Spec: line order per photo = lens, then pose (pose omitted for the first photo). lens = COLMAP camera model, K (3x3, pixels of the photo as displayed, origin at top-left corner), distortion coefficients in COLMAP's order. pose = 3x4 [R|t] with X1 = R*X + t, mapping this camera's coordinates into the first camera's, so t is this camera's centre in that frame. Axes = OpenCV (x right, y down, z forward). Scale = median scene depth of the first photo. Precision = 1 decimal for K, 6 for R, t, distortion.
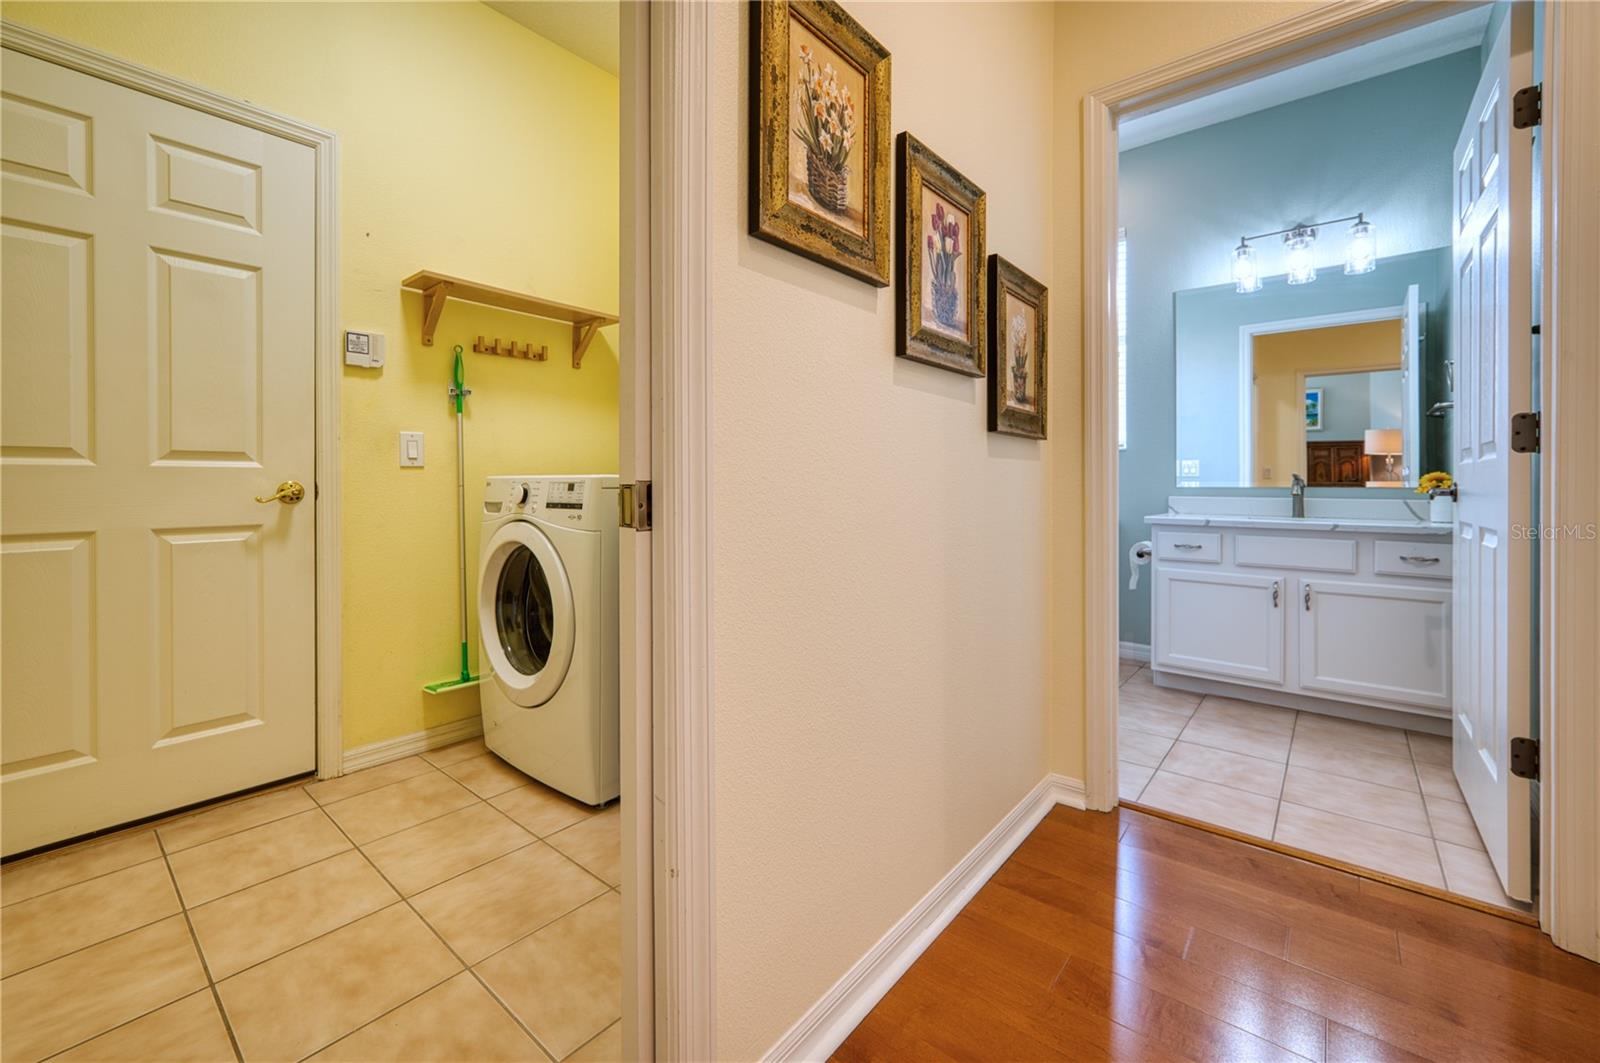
lens RADIAL K [[675.2, 0, 807.1], [0, 675.2, 488.0], [0, 0, 1]] dist [0.001080, 0.003655]
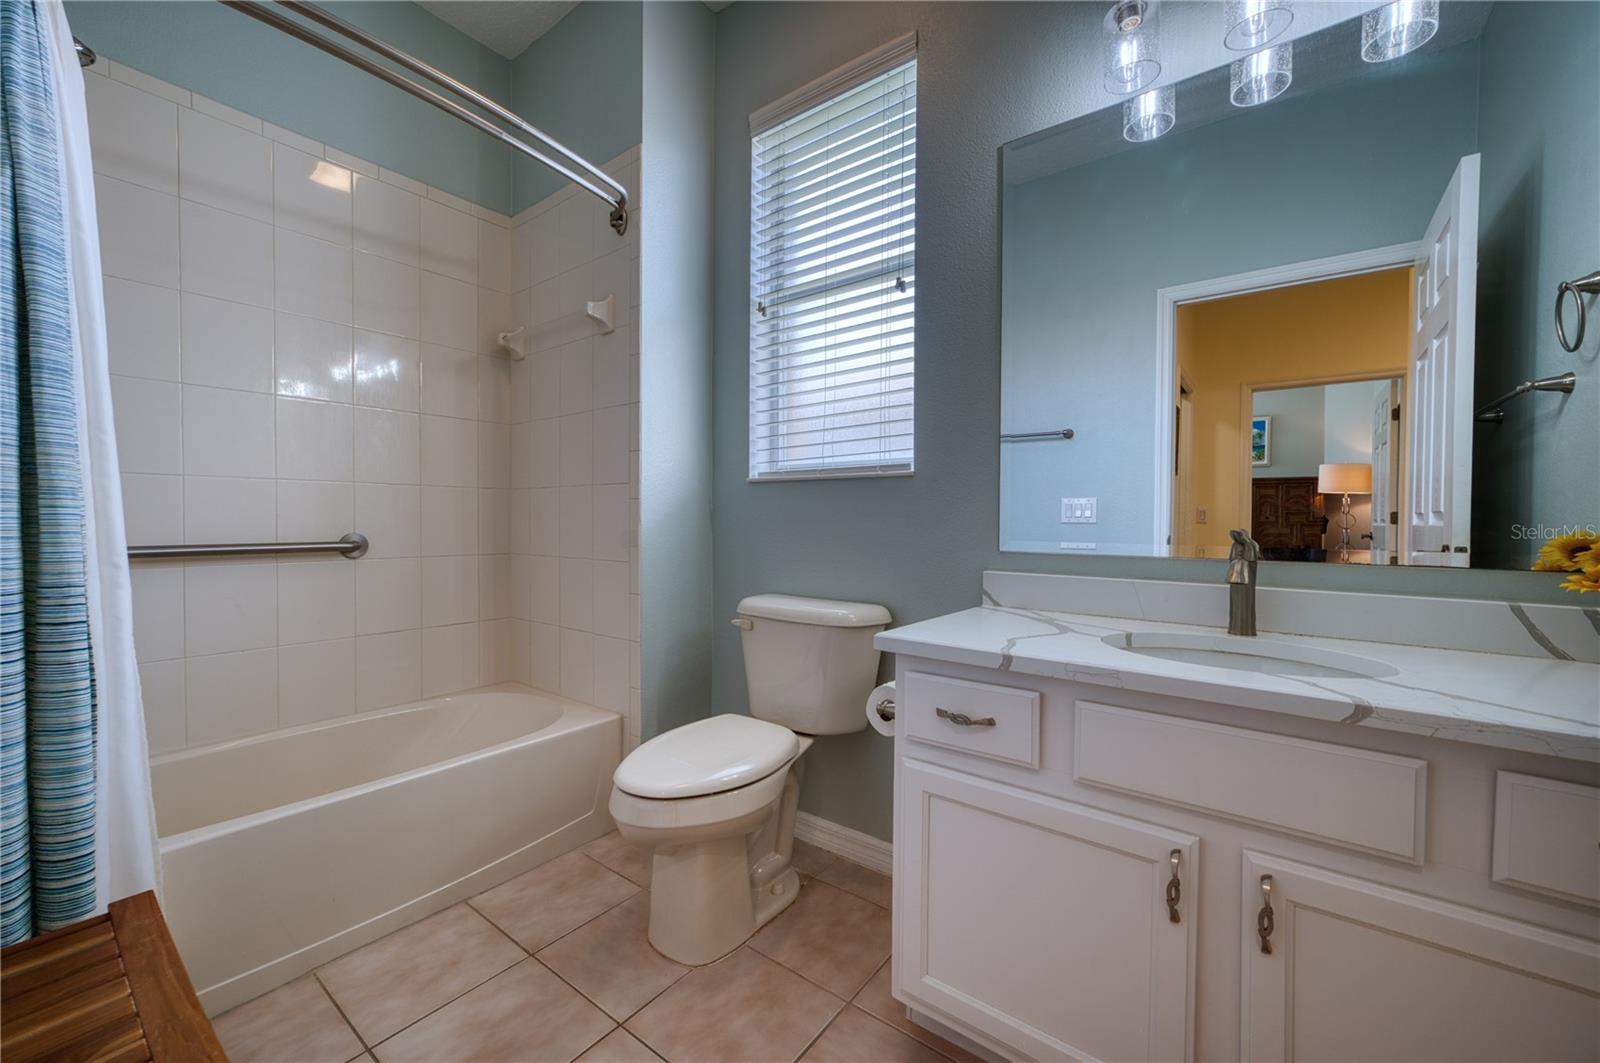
lens RADIAL K [[631.4, 0, 800.0], [0, 631.4, 531.5], [0, 0, 1]] dist [-0.000185, 0.000358]
pose [[0.999809, 0.005718, 0.018681, 0.397208], [-0.005983, 0.999882, 0.014148, -0.021598], [-0.018597, -0.014257, 0.999725, 0.549298]]
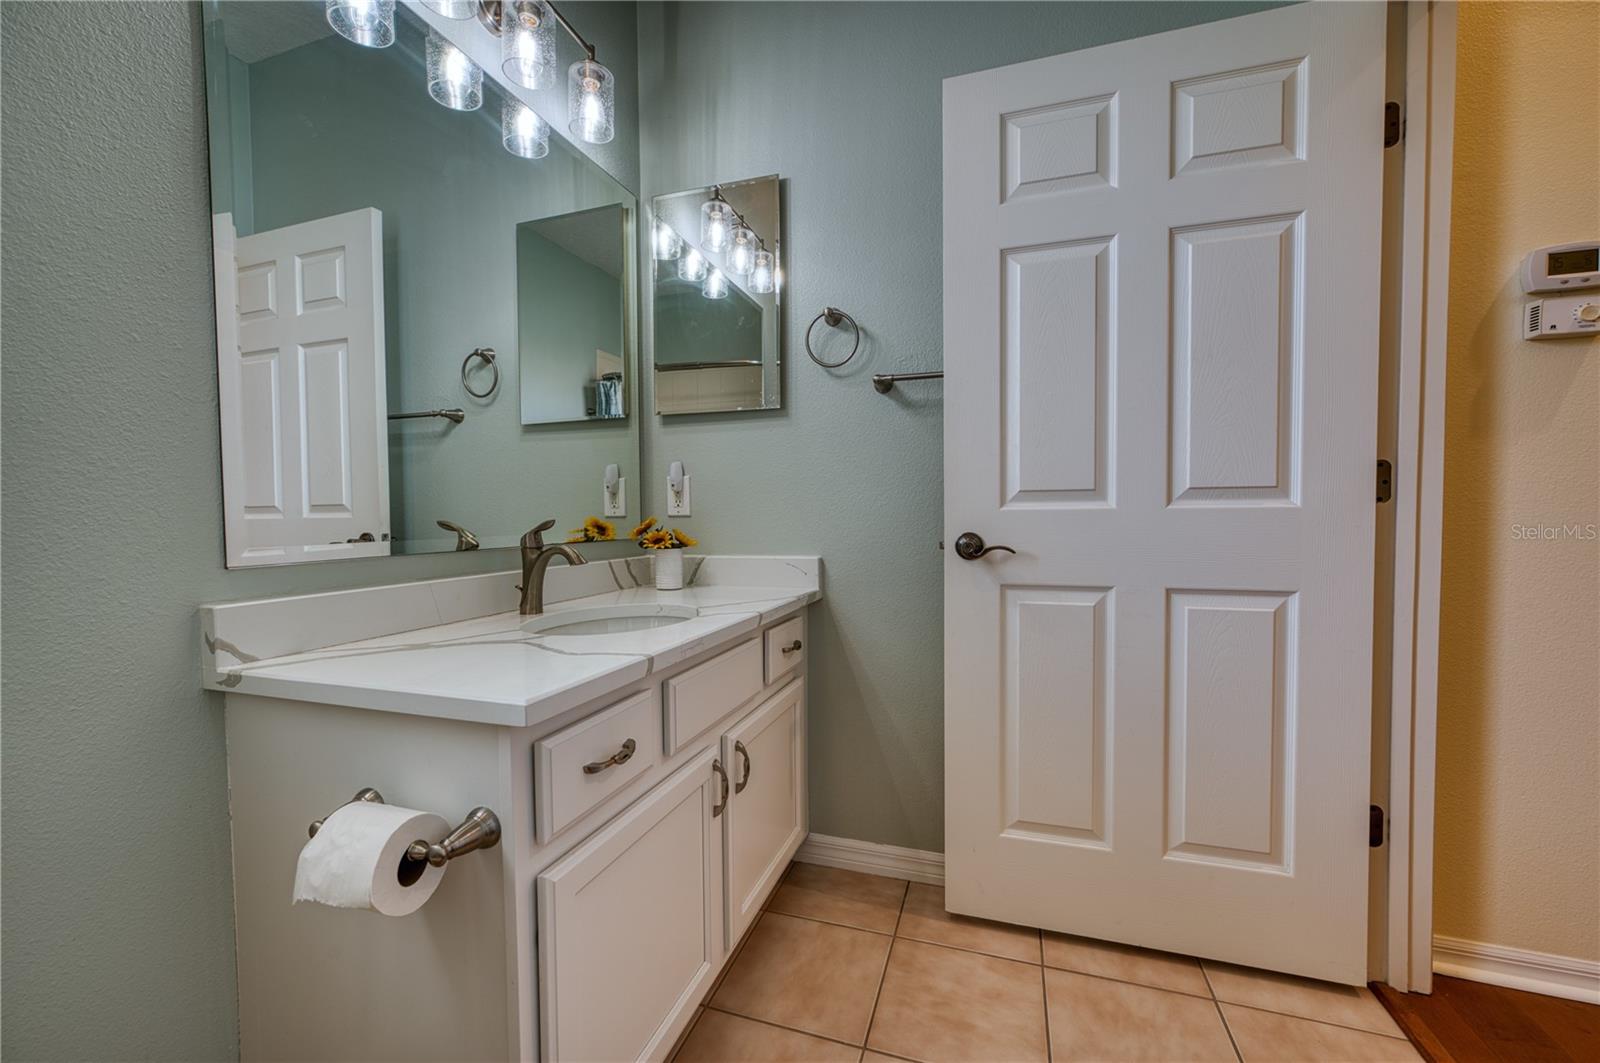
lens RADIAL K [[631.4, 0, 800.0], [0, 631.4, 531.5], [0, 0, 1]] dist [-0.000185, 0.000358]
pose [[-0.355211, -0.023662, 0.934487, 0.224908], [0.010409, 0.999517, 0.029265, -0.021562], [-0.934728, 0.020122, -0.354794, 0.878061]]
